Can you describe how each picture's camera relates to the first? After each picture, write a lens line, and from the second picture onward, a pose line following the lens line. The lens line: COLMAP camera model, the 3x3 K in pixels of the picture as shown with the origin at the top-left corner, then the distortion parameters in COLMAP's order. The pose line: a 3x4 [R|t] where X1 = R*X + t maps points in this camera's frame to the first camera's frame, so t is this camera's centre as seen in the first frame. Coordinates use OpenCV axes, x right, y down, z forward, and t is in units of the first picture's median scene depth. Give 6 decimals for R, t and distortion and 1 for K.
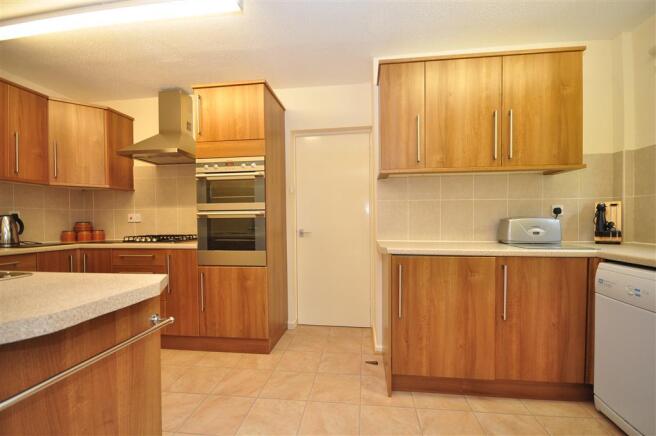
lens RADIAL K [[289.9, 0, 326.7], [0, 289.9, 224.5], [0, 0, 1]] dist [-0.001519, -0.001448]
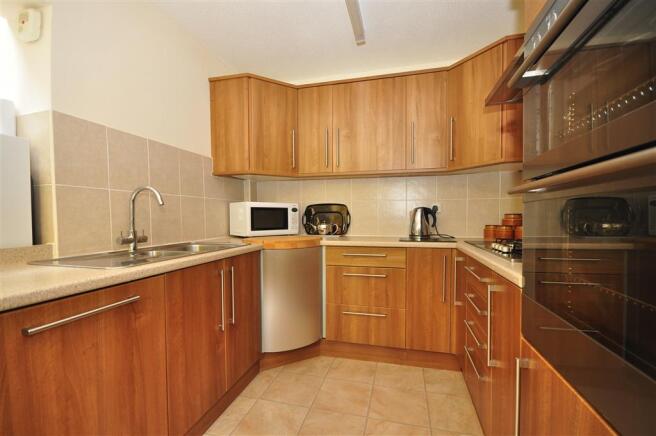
lens RADIAL K [[289.9, 0, 329.0], [0, 289.9, 224.2], [0, 0, 1]] dist [-0.001519, -0.001448]
pose [[-0.127153, 0.031494, -0.991383, -0.055365], [-0.006220, 0.999451, 0.032548, -0.005055], [0.991864, 0.010305, -0.126887, 0.772893]]
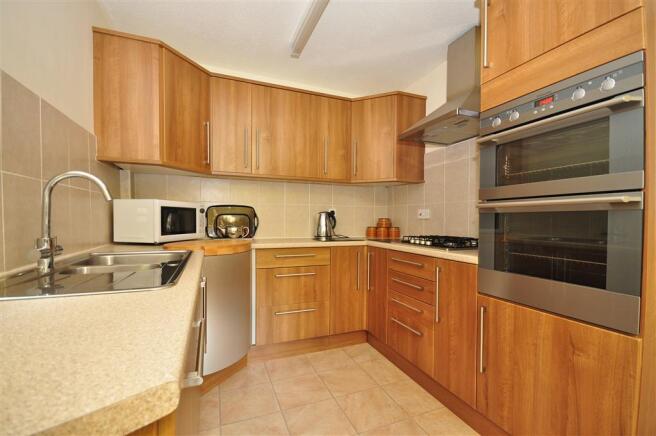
lens RADIAL K [[289.9, 0, 328.5], [0, 289.9, 224.4], [0, 0, 1]] dist [-0.001519, -0.001448]
pose [[0.494406, 0.023309, -0.868918, -0.076818], [-0.019518, 0.999686, 0.015711, -0.000994], [0.869012, 0.009192, 0.494706, 0.413911]]
